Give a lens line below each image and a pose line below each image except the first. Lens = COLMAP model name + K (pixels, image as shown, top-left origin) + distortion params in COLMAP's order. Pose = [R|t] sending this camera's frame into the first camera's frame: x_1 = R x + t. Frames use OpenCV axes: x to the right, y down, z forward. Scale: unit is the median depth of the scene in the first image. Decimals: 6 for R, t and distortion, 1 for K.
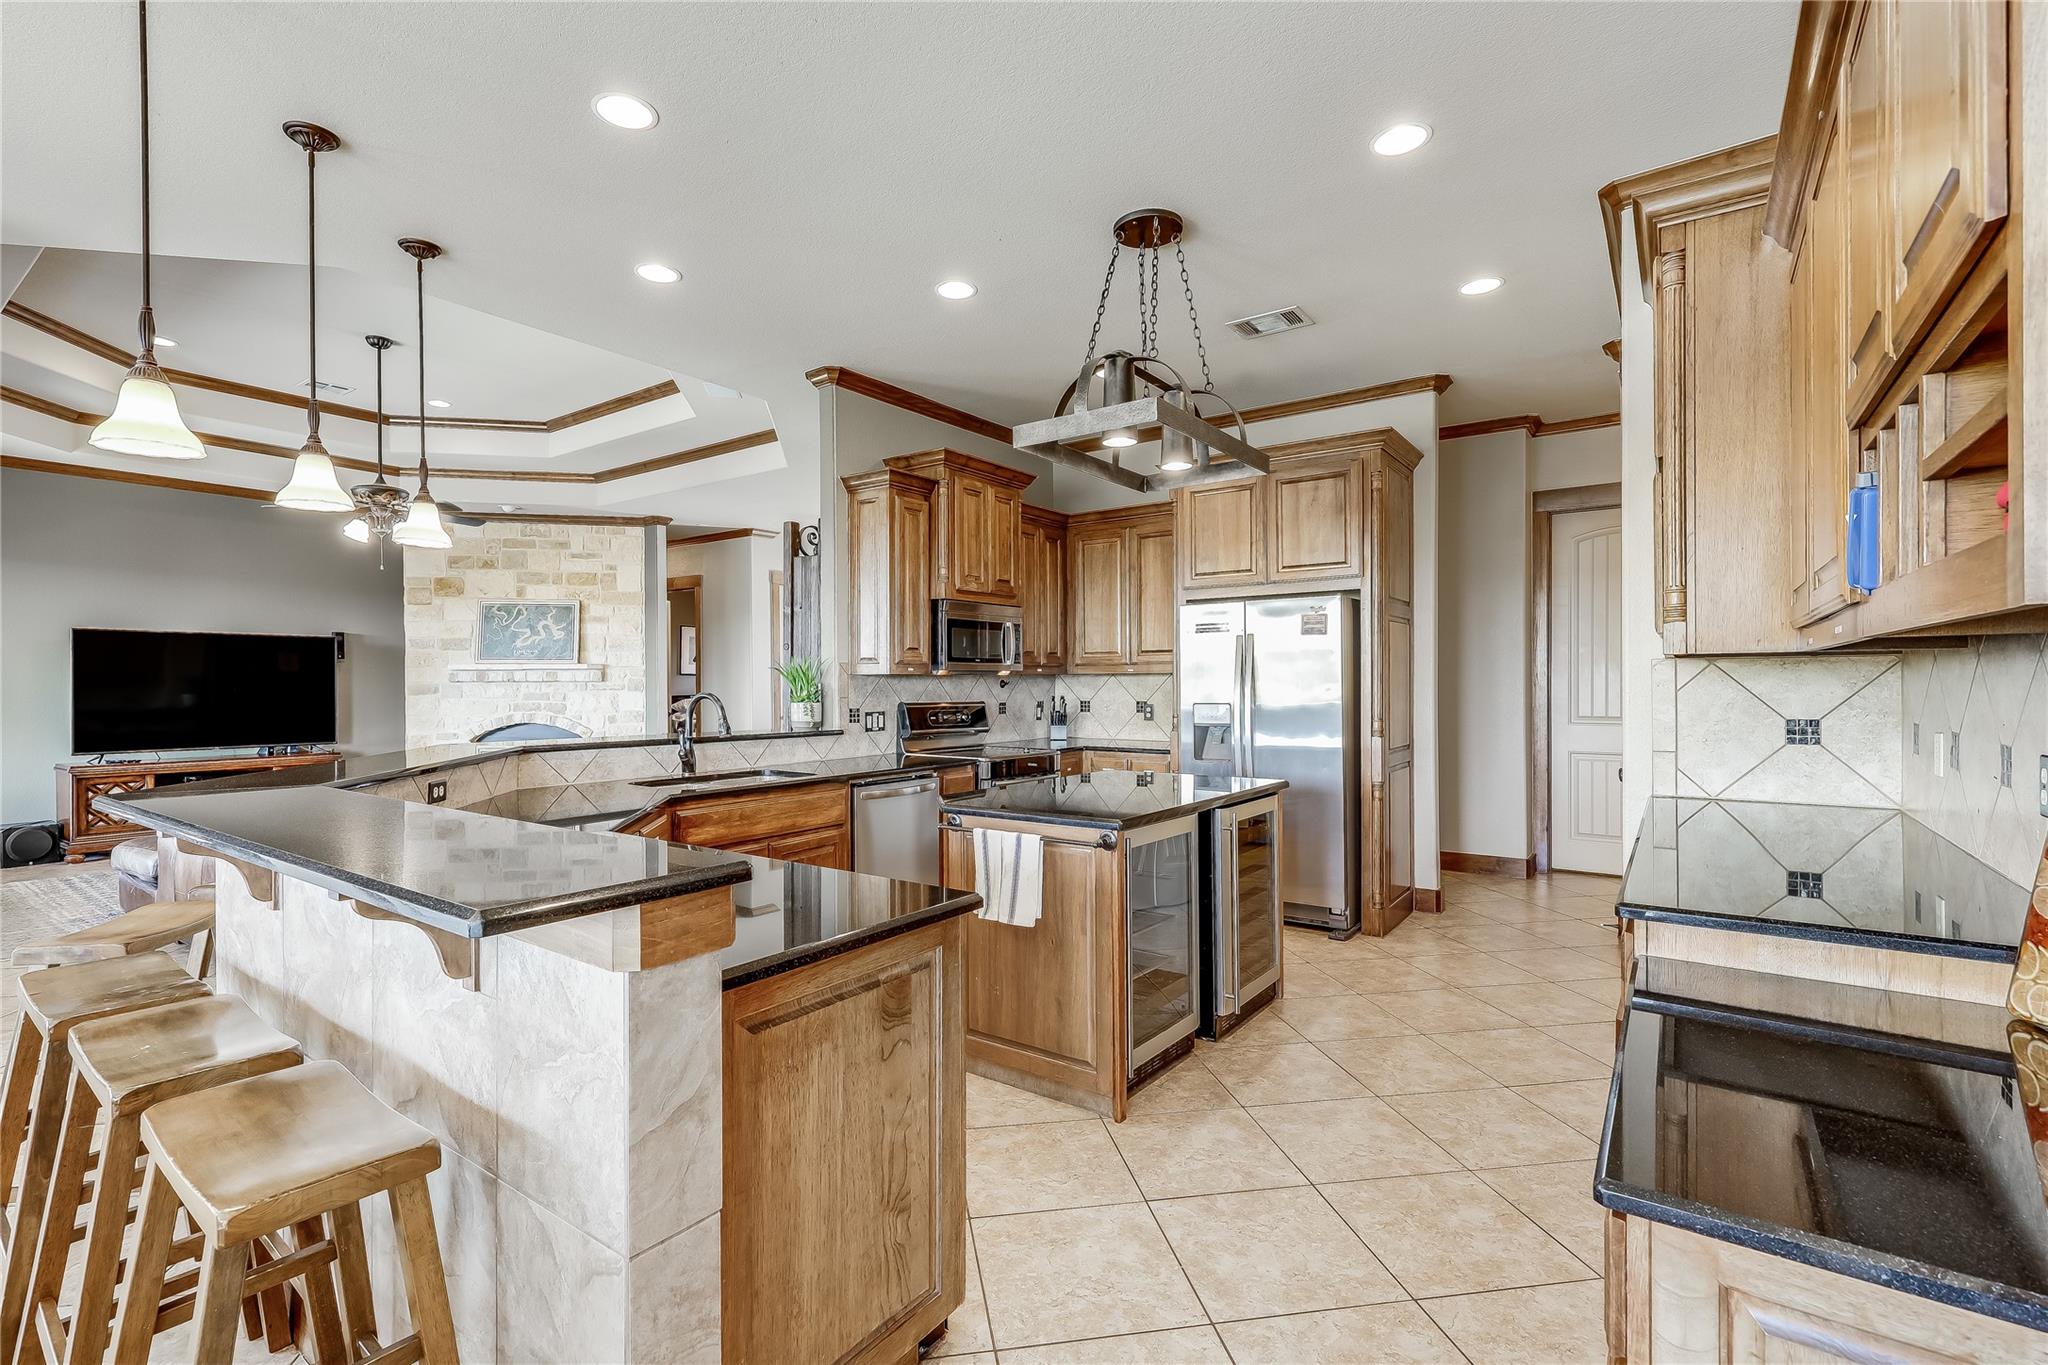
lens RADIAL K [[912.6, 0, 1007.3], [0, 912.6, 683.6], [0, 0, 1]] dist [0.001866, 0.000264]
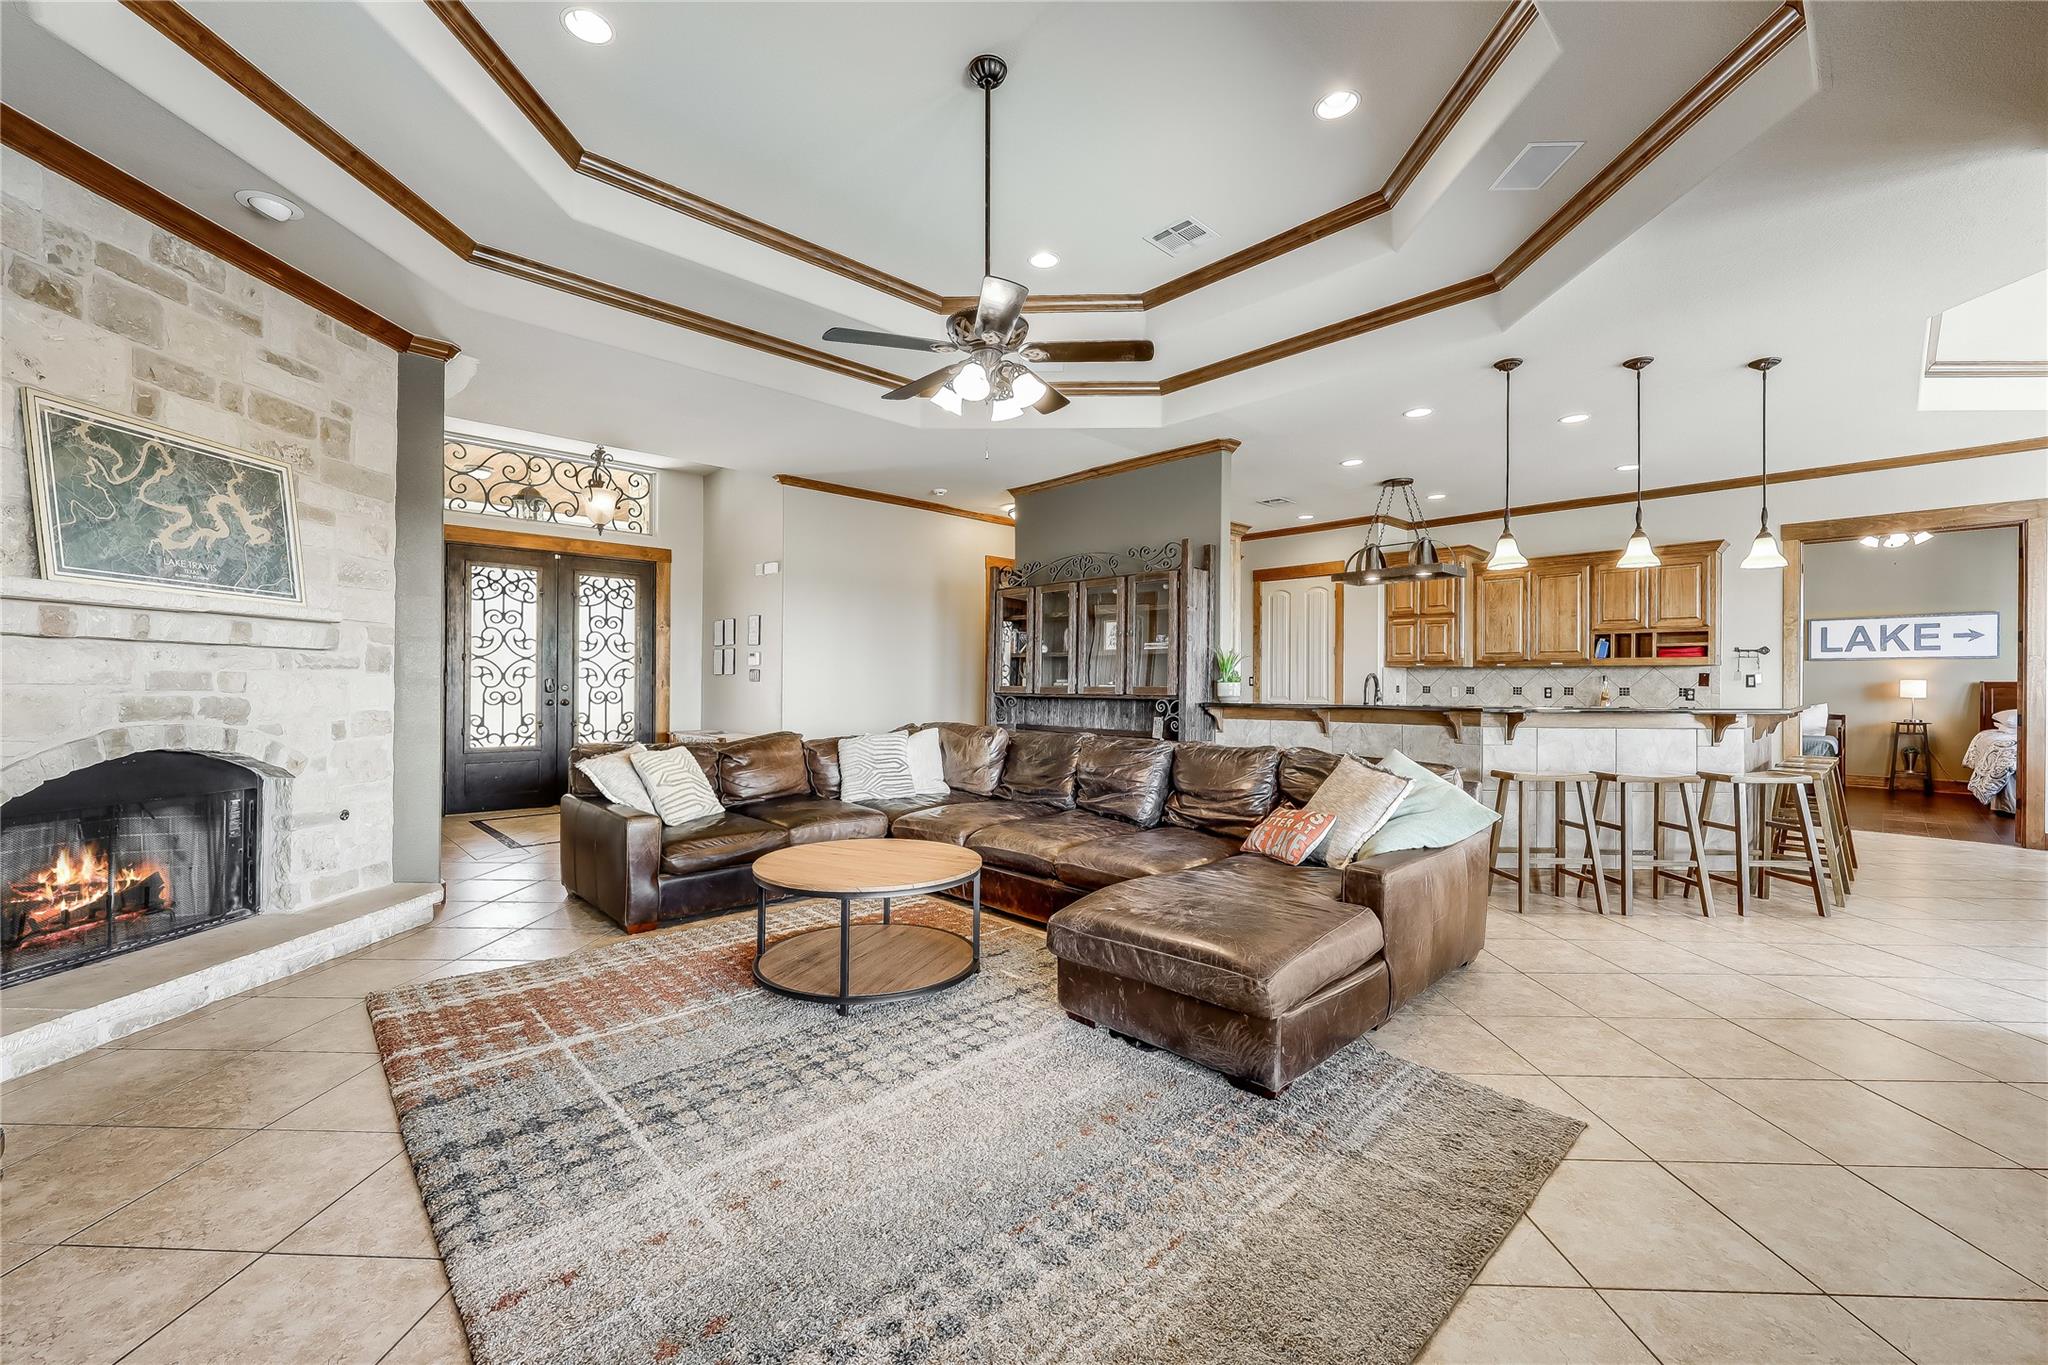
lens RADIAL K [[819.4, 0, 1018.3], [0, 819.4, 679.7], [0, 0, 1]] dist [0.000909, 0.000123]
pose [[0.189873, 0.007543, 0.981780, -1.287020], [-0.001107, 0.999971, -0.007468, 0.025388], [-0.981808, 0.000331, 0.189876, 0.940538]]
